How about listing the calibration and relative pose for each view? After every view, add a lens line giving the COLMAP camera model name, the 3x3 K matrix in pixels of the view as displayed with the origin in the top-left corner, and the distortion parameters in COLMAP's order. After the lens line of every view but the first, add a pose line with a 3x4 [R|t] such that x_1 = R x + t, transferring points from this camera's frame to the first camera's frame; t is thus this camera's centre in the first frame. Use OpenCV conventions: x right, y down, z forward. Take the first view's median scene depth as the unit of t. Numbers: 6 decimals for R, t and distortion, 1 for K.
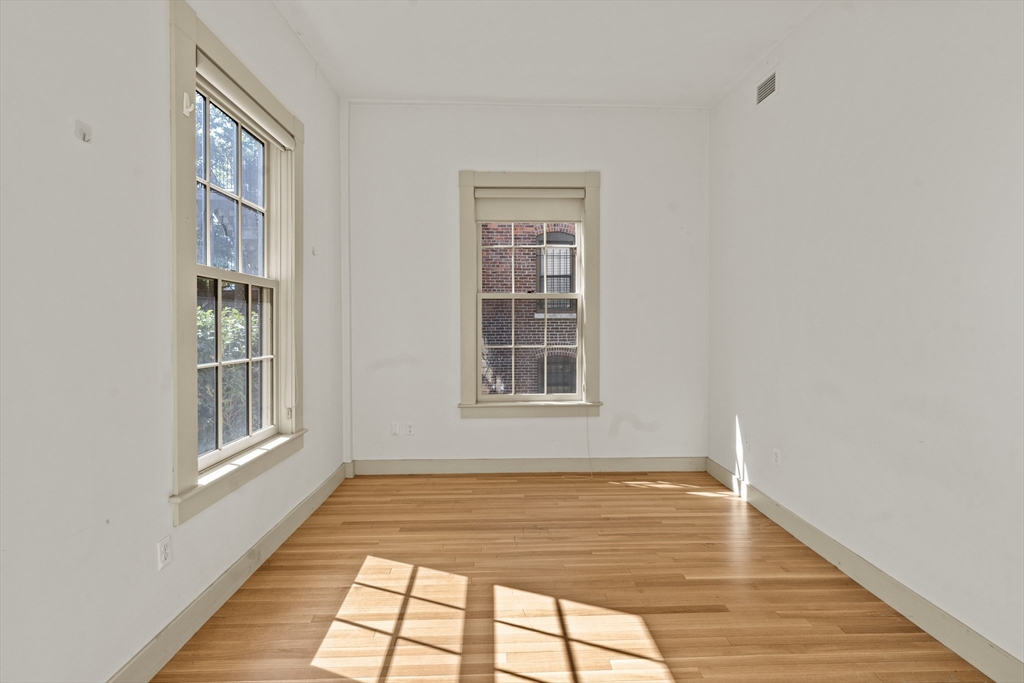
lens RADIAL K [[461.3, 0, 511.7], [0, 461.3, 335.5], [0, 0, 1]] dist [-0.003244, 0.000194]
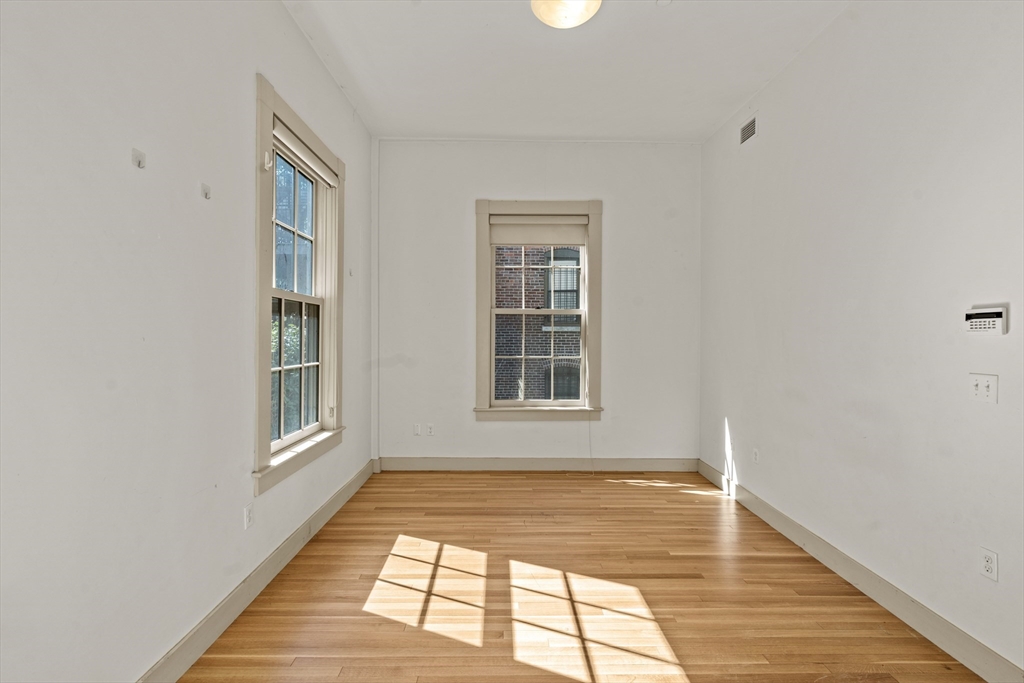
lens RADIAL K [[461.3, 0, 511.7], [0, 461.3, 335.5], [0, 0, 1]] dist [-0.003244, 0.000194]
pose [[0.999844, 0.006731, -0.016312, -0.009068], [-0.007154, 0.999636, -0.026006, 0.001988], [0.016131, 0.026119, 0.999529, -0.159249]]
